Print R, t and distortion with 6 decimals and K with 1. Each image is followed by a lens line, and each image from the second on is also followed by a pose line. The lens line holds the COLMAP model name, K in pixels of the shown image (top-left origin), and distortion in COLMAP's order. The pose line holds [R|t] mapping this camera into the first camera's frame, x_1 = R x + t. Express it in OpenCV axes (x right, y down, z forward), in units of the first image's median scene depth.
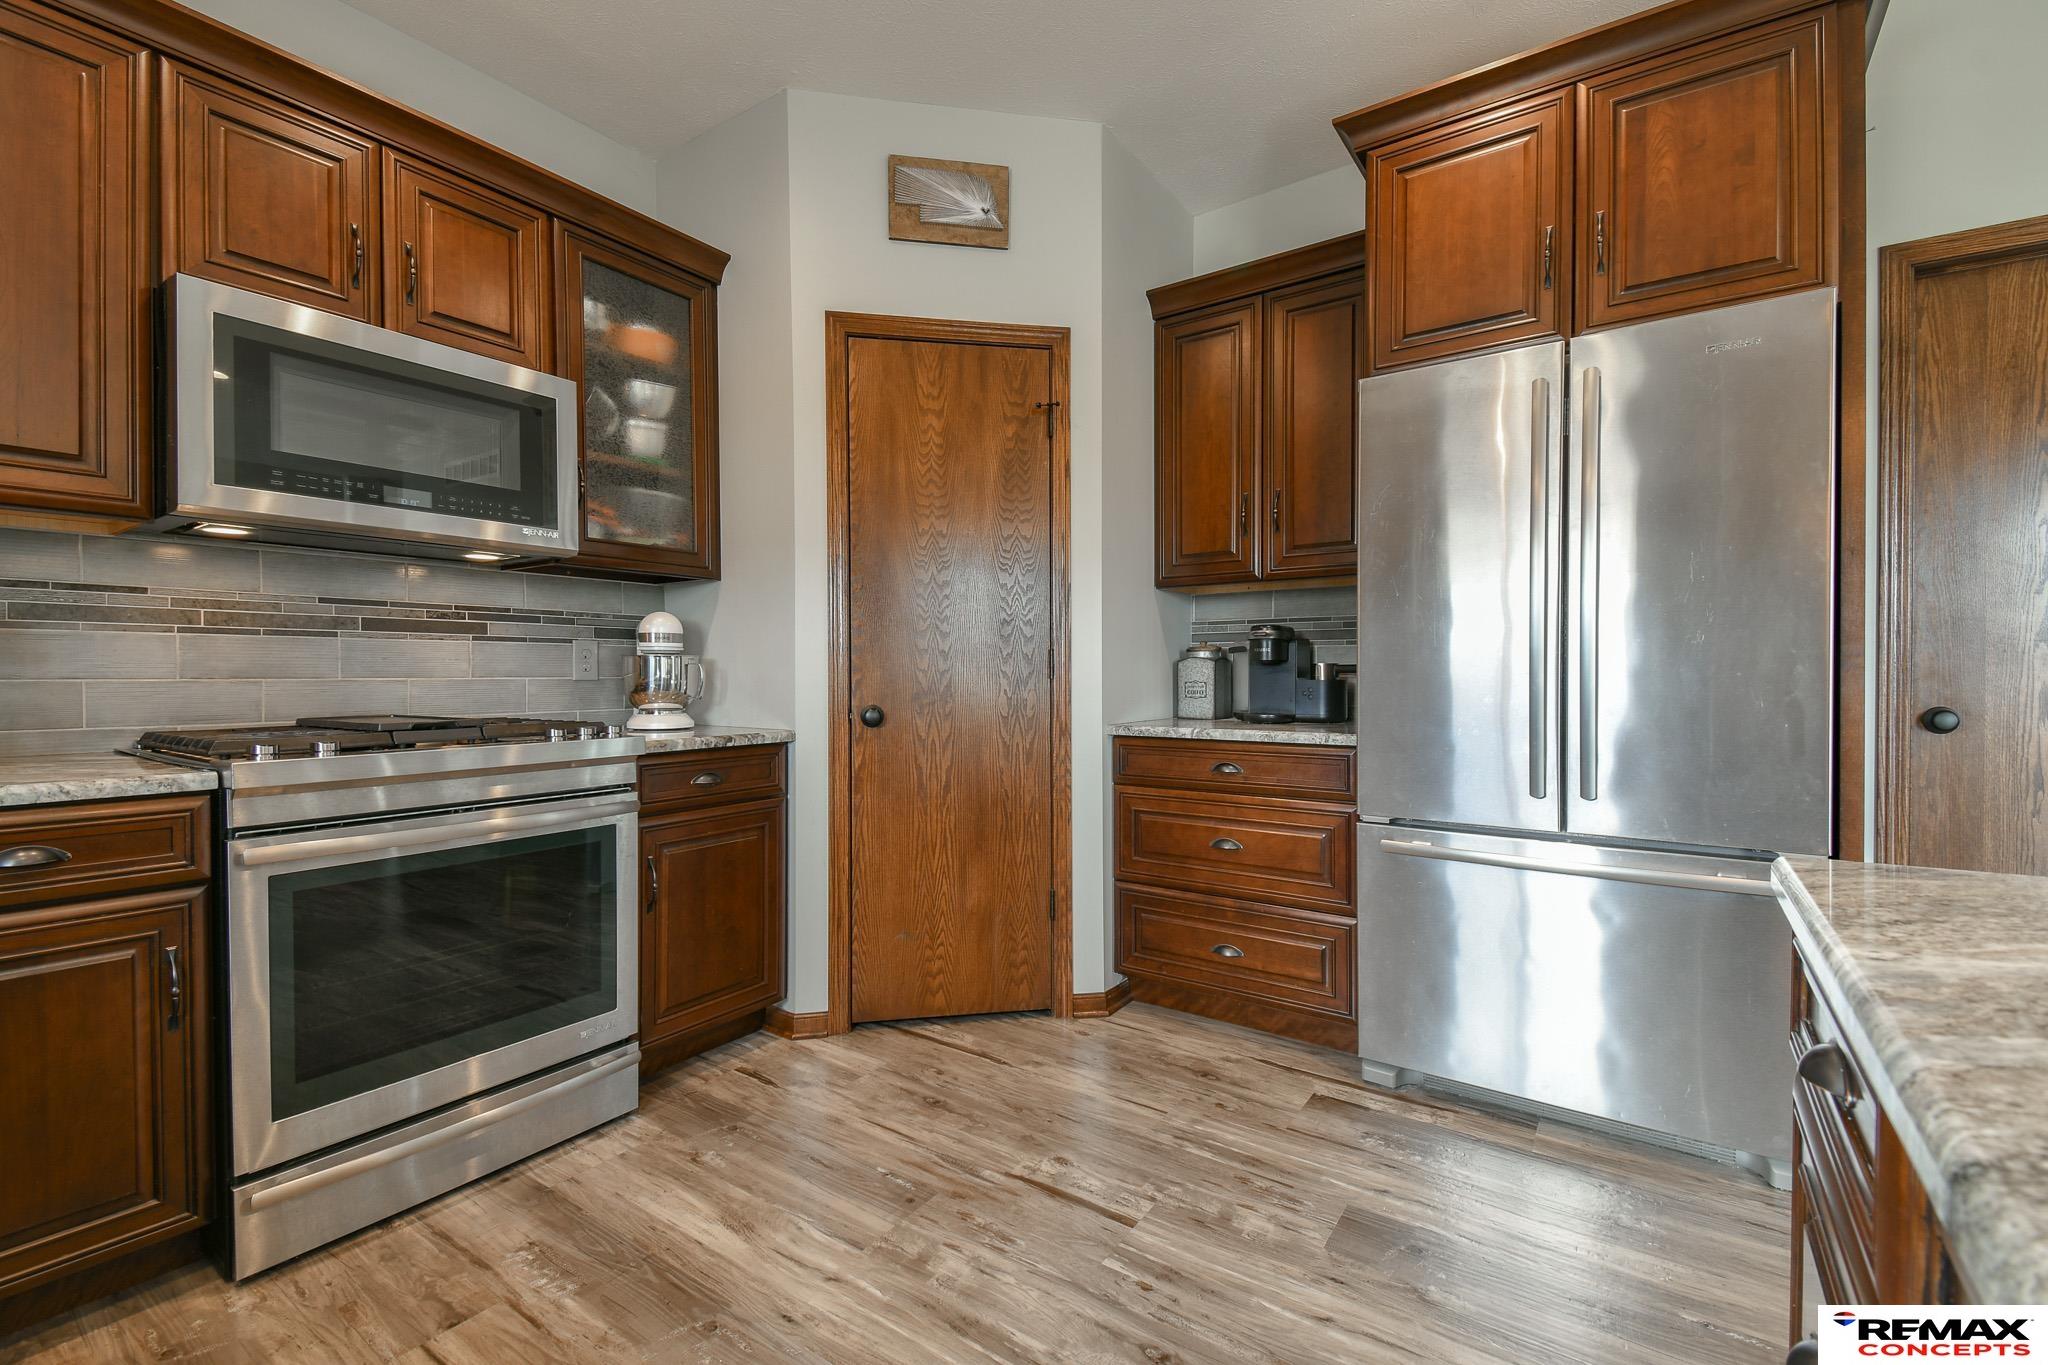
lens RADIAL K [[889.1, 0, 1024.0], [0, 889.1, 682.5], [0, 0, 1]] dist [0.046291, -0.025576]
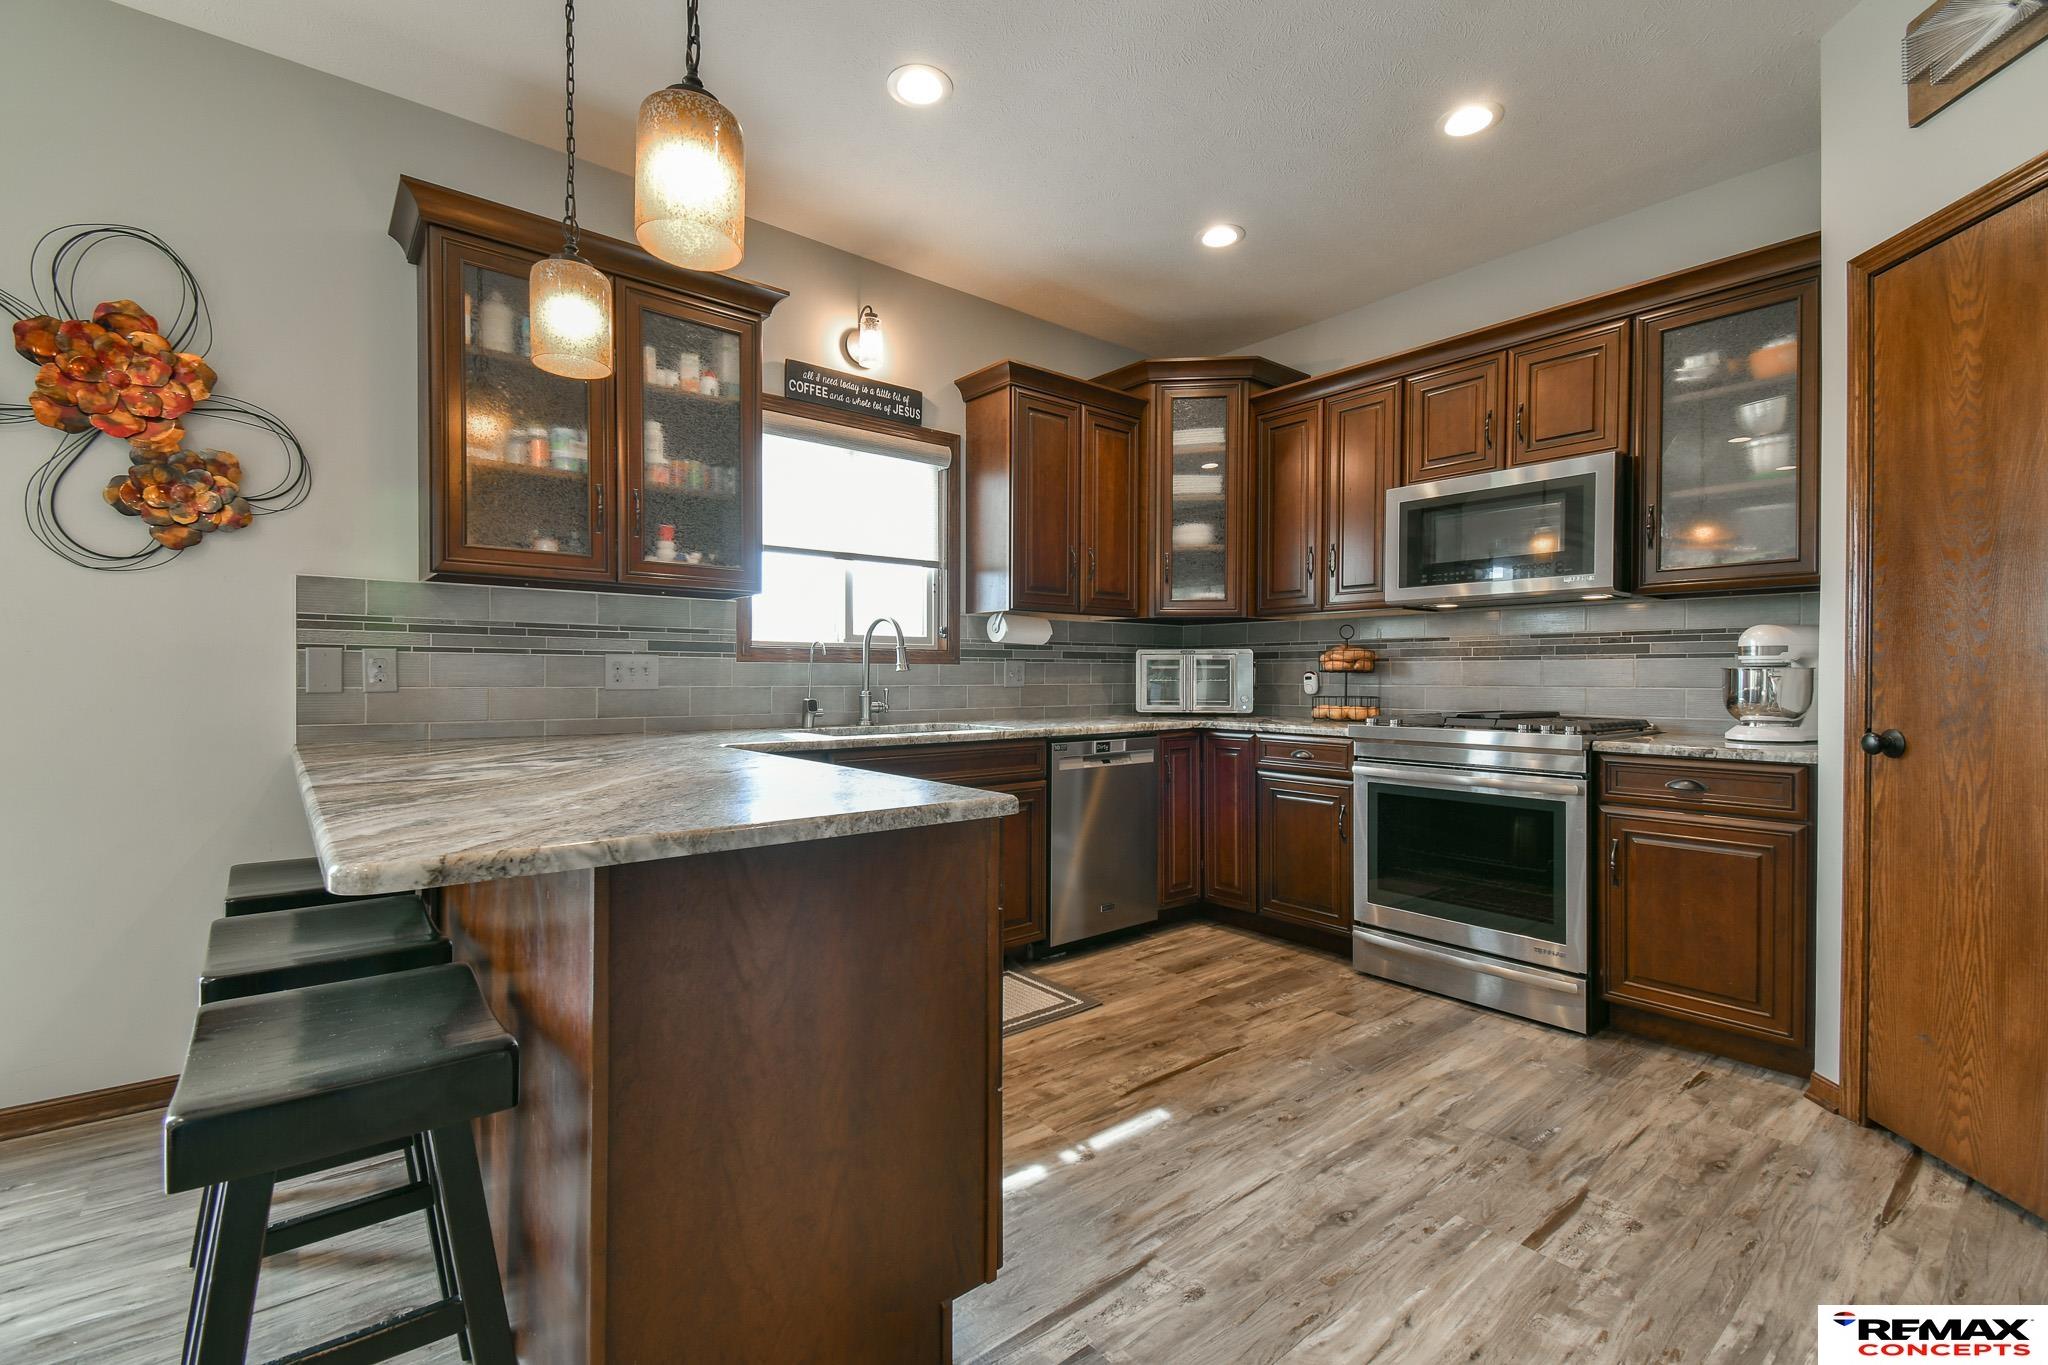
lens RADIAL K [[889.1, 0, 1024.0], [0, 889.1, 682.5], [0, 0, 1]] dist [0.046291, -0.025576]
pose [[-0.262183, 0.008668, -0.964979, 0.846724], [-0.012563, 0.999844, 0.012394, -0.017193], [0.964936, 0.015373, -0.262033, 0.495319]]
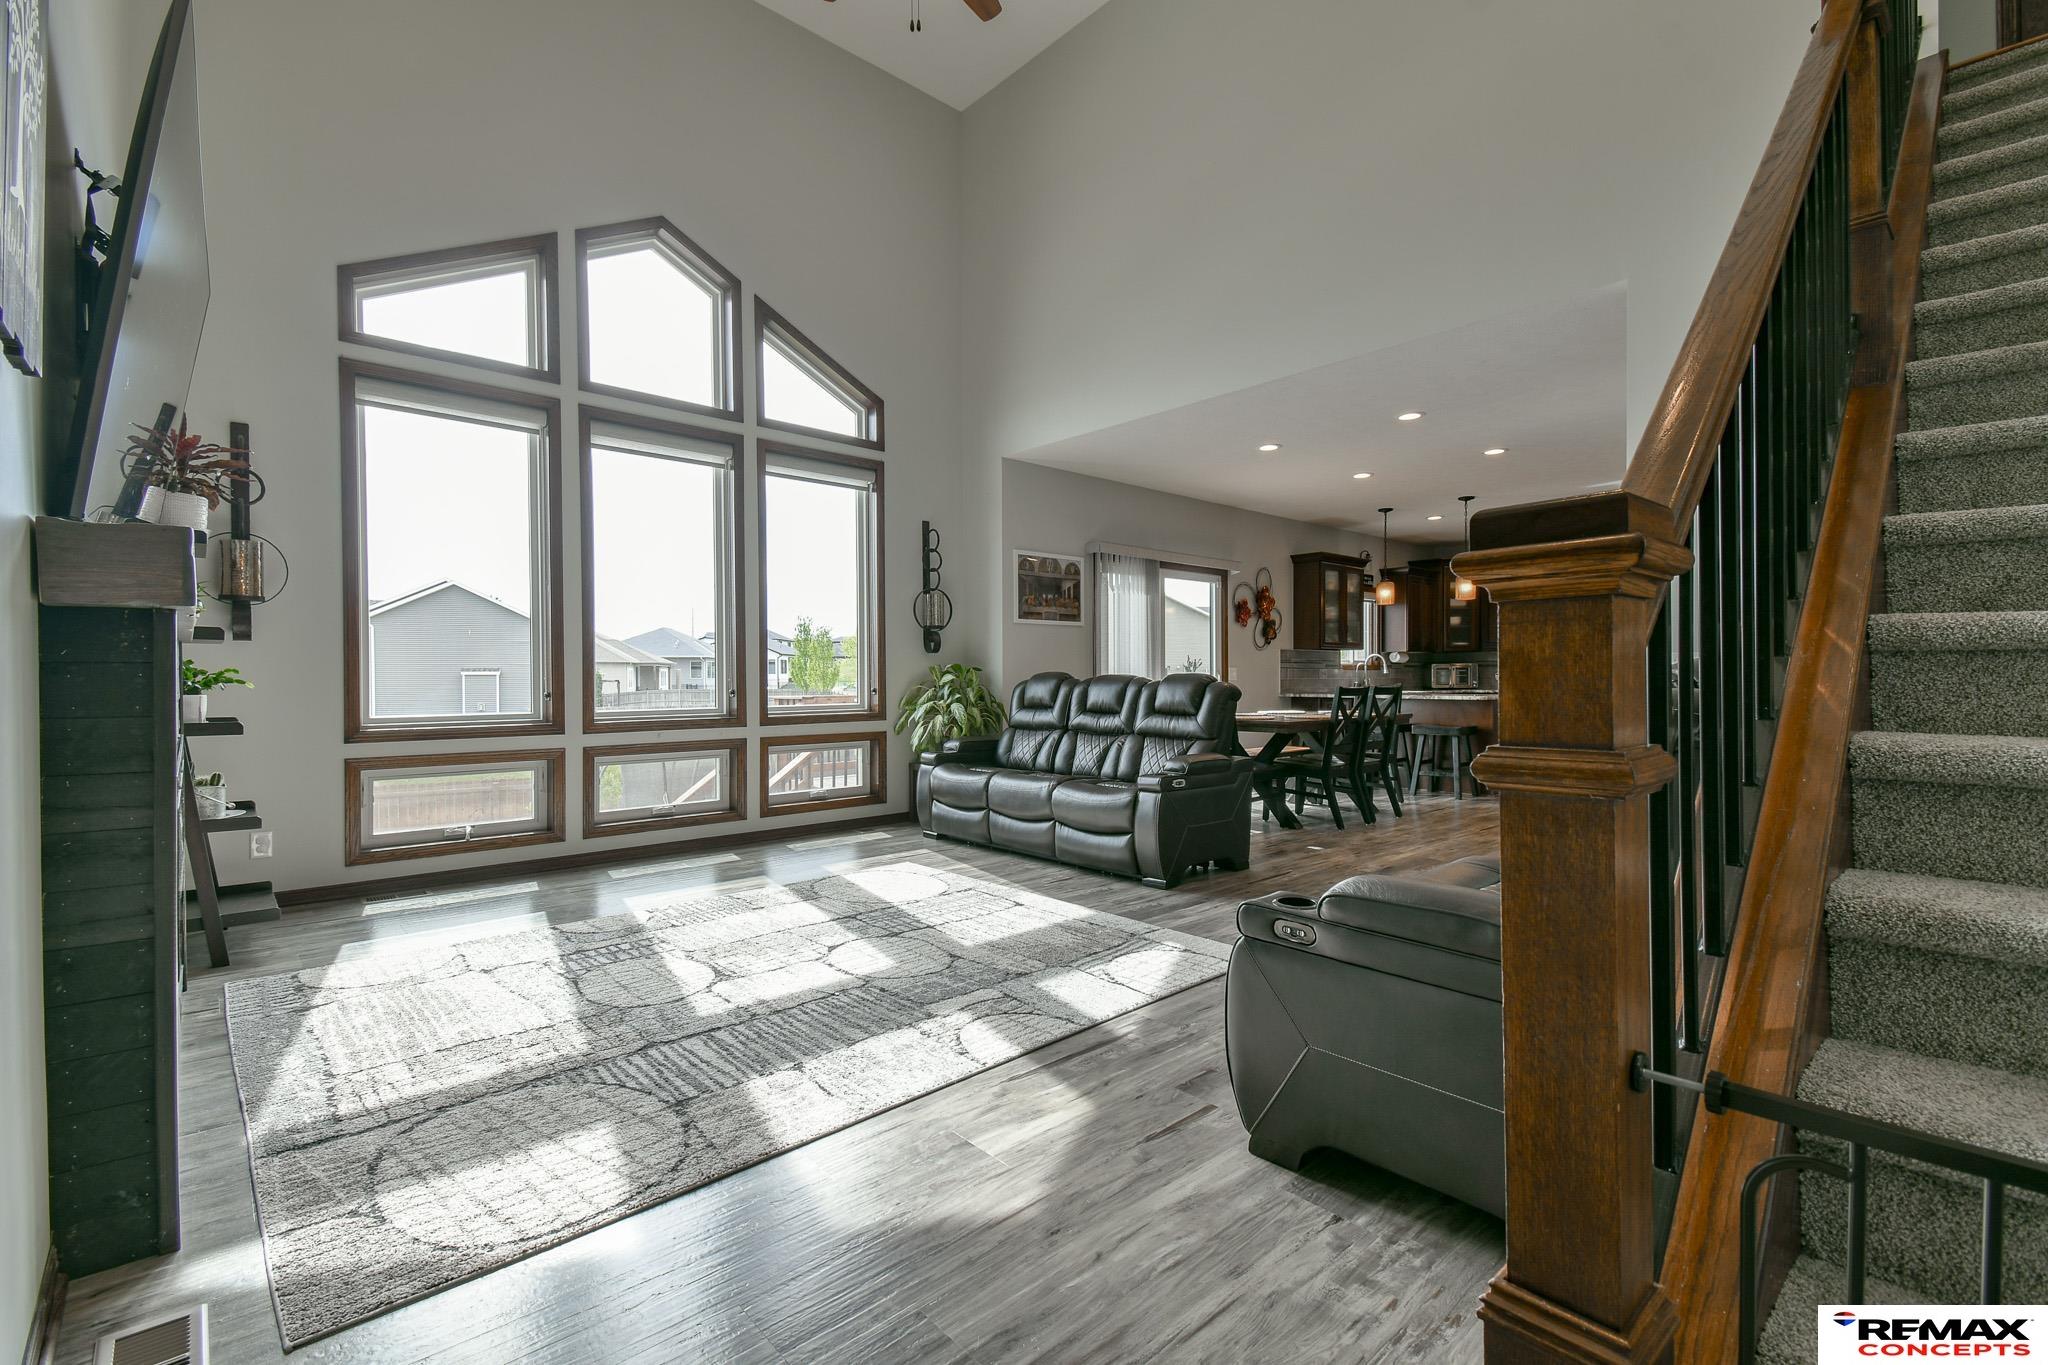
lens RADIAL K [[889.1, 0, 1024.0], [0, 889.1, 682.5], [0, 0, 1]] dist [0.046291, -0.025576]
pose [[-0.217565, 0.011810, -0.975974, 3.951157], [-0.004370, 0.999905, 0.013074, -0.016605], [0.976036, 0.007110, -0.217492, -0.746178]]
